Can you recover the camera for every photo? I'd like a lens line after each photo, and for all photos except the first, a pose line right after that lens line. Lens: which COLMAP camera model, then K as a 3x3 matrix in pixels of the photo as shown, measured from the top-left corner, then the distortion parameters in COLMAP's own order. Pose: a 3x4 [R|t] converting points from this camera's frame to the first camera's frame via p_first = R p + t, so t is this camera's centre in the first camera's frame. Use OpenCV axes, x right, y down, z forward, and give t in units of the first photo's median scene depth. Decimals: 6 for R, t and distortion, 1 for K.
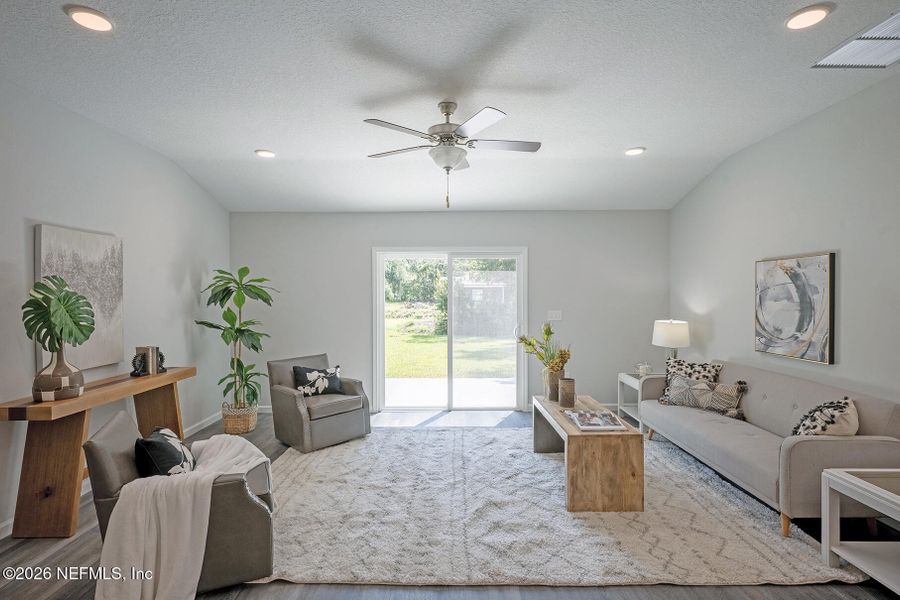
lens RADIAL K [[465.4, 0, 448.3], [0, 465.4, 301.2], [0, 0, 1]] dist [0.000909, -0.002157]
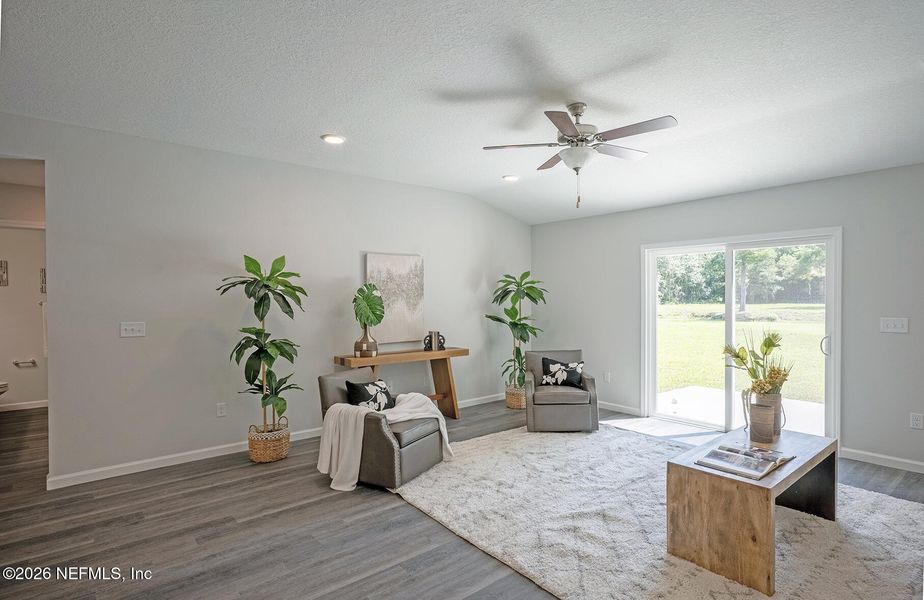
lens RADIAL K [[472.0, 0, 462.1], [0, 472.0, 302.4], [0, 0, 1]] dist [-0.002173, -0.000361]
pose [[0.637990, 0.010275, -0.769976, 0.567839], [-0.007440, 0.999947, 0.007179, -0.002349], [0.770008, 0.001149, 0.638033, 0.144133]]
